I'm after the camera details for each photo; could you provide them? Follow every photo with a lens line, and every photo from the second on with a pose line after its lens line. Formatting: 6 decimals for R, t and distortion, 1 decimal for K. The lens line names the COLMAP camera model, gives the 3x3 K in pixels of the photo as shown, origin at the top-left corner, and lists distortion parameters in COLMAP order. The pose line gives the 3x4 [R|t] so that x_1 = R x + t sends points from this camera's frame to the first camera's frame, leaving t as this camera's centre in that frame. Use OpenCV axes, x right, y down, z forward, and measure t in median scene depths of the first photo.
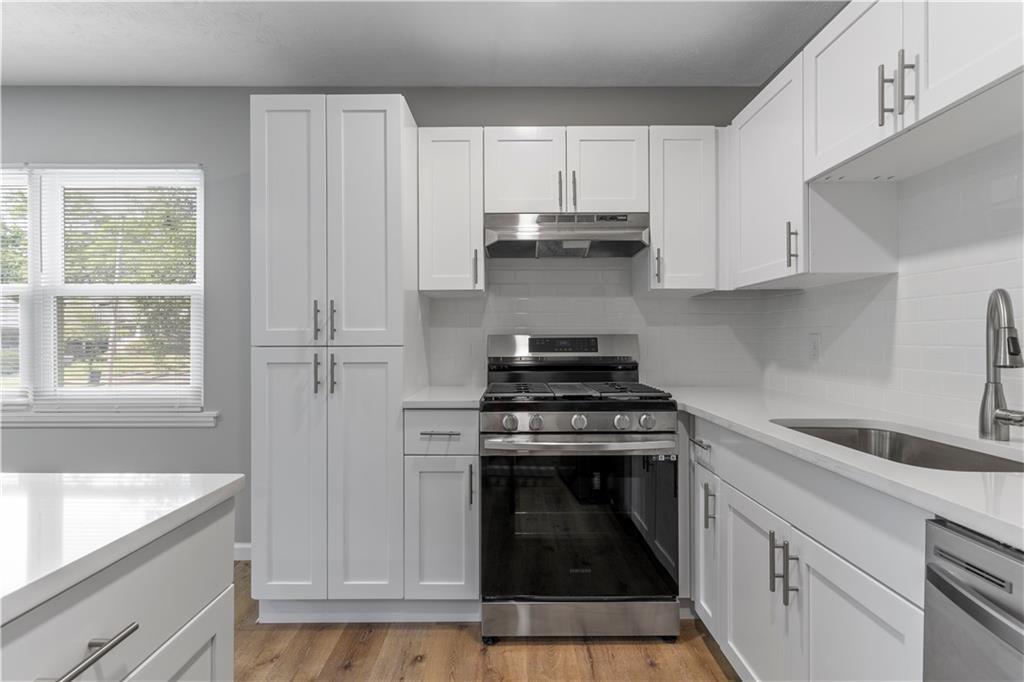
lens RADIAL K [[489.8, 0, 512.0], [0, 489.8, 341.0], [0, 0, 1]] dist [0.003017, 0.000865]
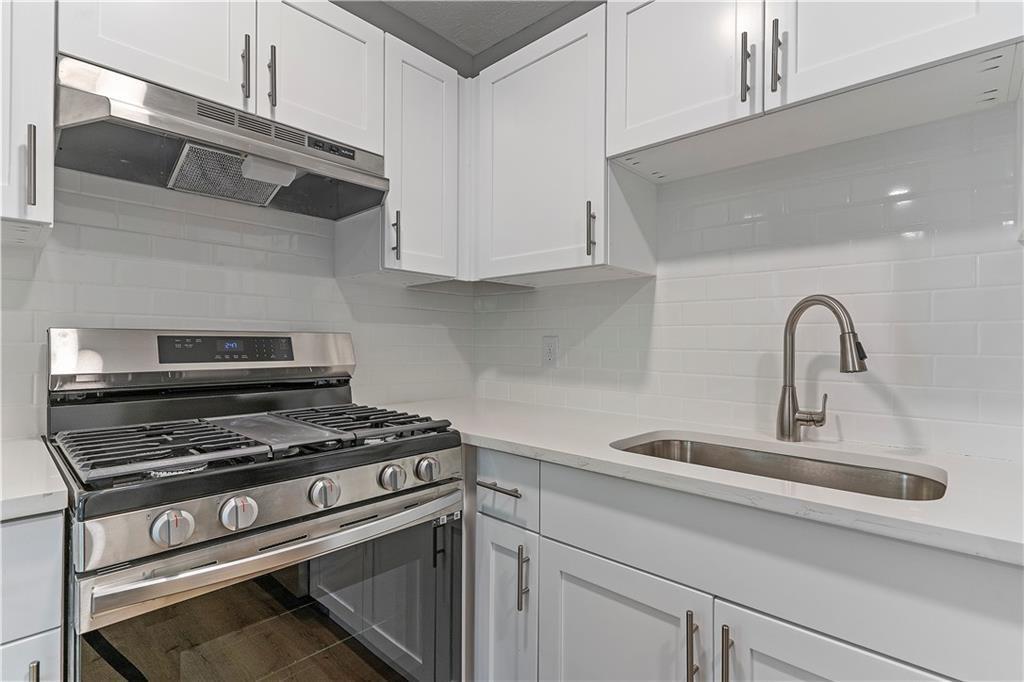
lens RADIAL K [[487.2, 0, 513.2], [0, 487.2, 339.4], [0, 0, 1]] dist [-0.000905, 0.000098]
pose [[0.683116, 0.012525, 0.730203, -0.107600], [-0.006714, 0.999918, -0.010871, 0.001264], [-0.730279, 0.002523, 0.683144, 0.460829]]
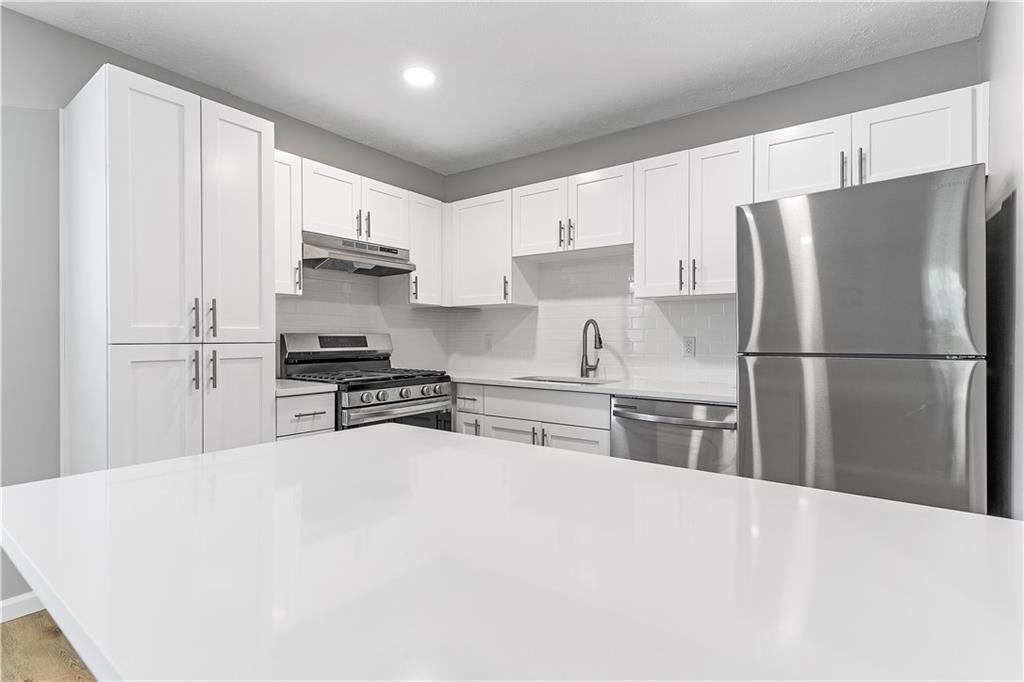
lens RADIAL K [[487.2, 0, 513.2], [0, 487.2, 339.4], [0, 0, 1]] dist [-0.000905, 0.000098]
pose [[0.593952, 0.000285, 0.804501, -0.811220], [-0.002232, 0.999997, 0.001294, -0.000011], [-0.804497, -0.002565, 0.593951, -0.127447]]
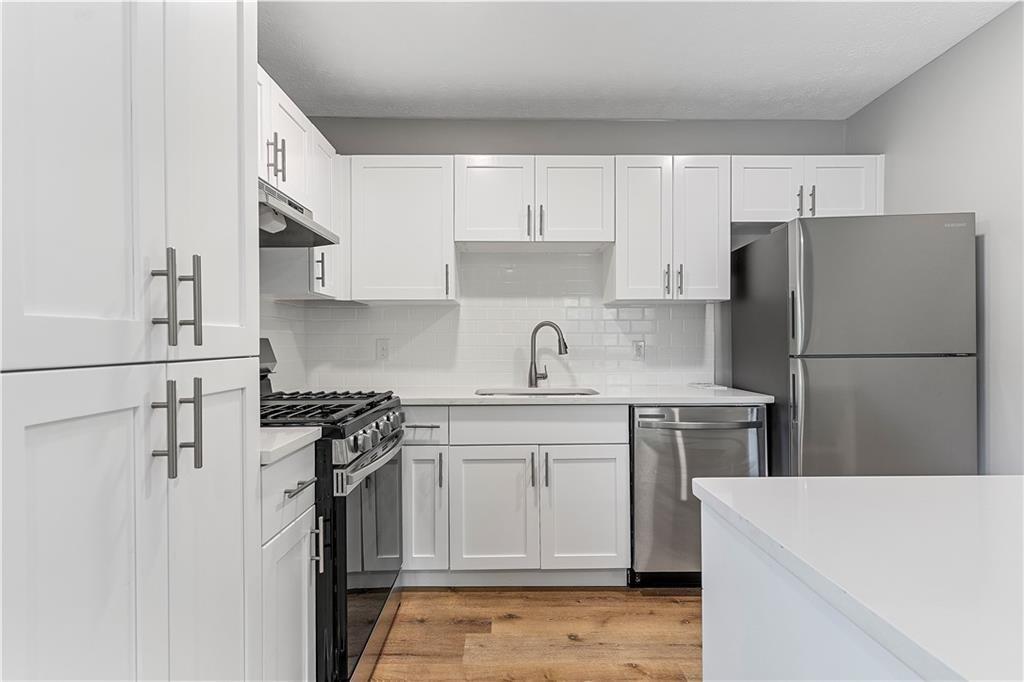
lens RADIAL K [[487.2, 0, 513.2], [0, 487.2, 339.4], [0, 0, 1]] dist [-0.000905, 0.000098]
pose [[-0.012756, 0.006622, 0.999897, -0.792510], [0.005083, 0.999966, -0.006557, -0.003551], [-0.999906, 0.004998, -0.012789, 0.712983]]
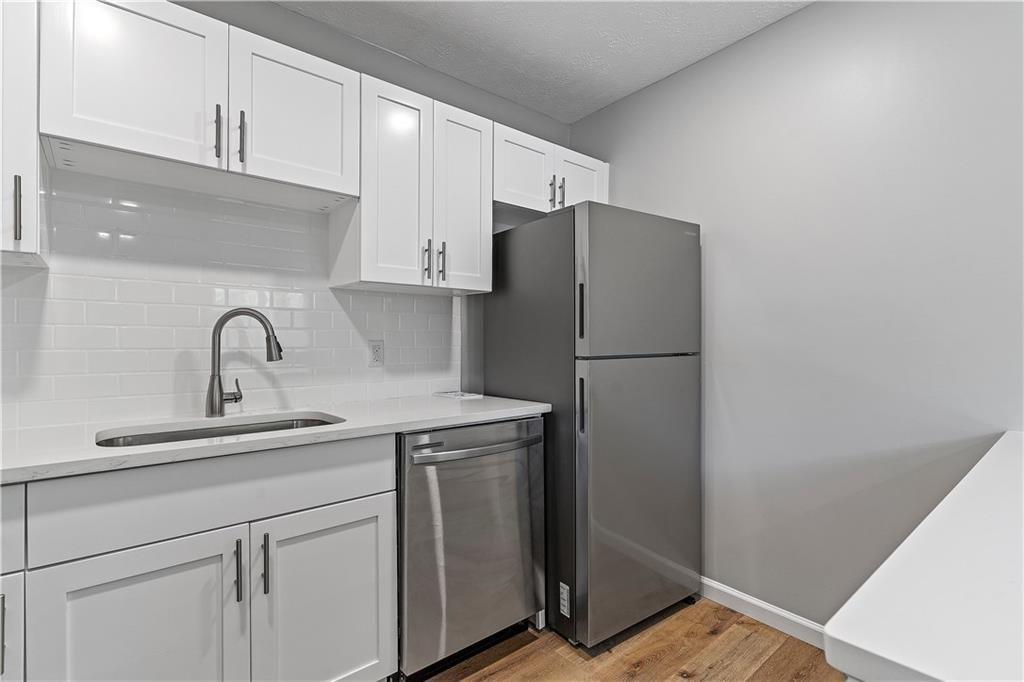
lens RADIAL K [[487.2, 0, 513.2], [0, 487.2, 339.4], [0, 0, 1]] dist [-0.000905, 0.000098]
pose [[-0.643875, 0.004995, 0.765115, -0.368155], [0.003655, 0.999987, -0.003452, -0.003546], [-0.765122, 0.000573, -0.643885, 0.788291]]
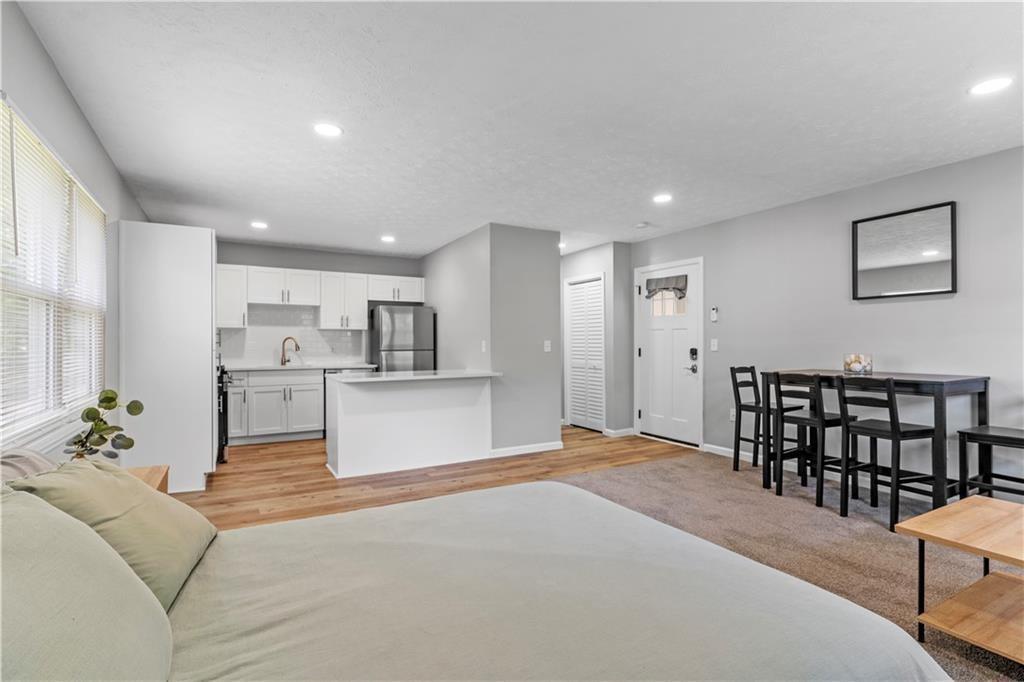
lens RADIAL K [[489.8, 0, 512.0], [0, 489.8, 341.0], [0, 0, 1]] dist [0.003017, 0.000865]
pose [[-0.495637, 0.006445, 0.868506, -2.976819], [0.004178, 0.999979, -0.005036, -0.014599], [-0.868520, 0.001133, -0.495654, 0.933899]]
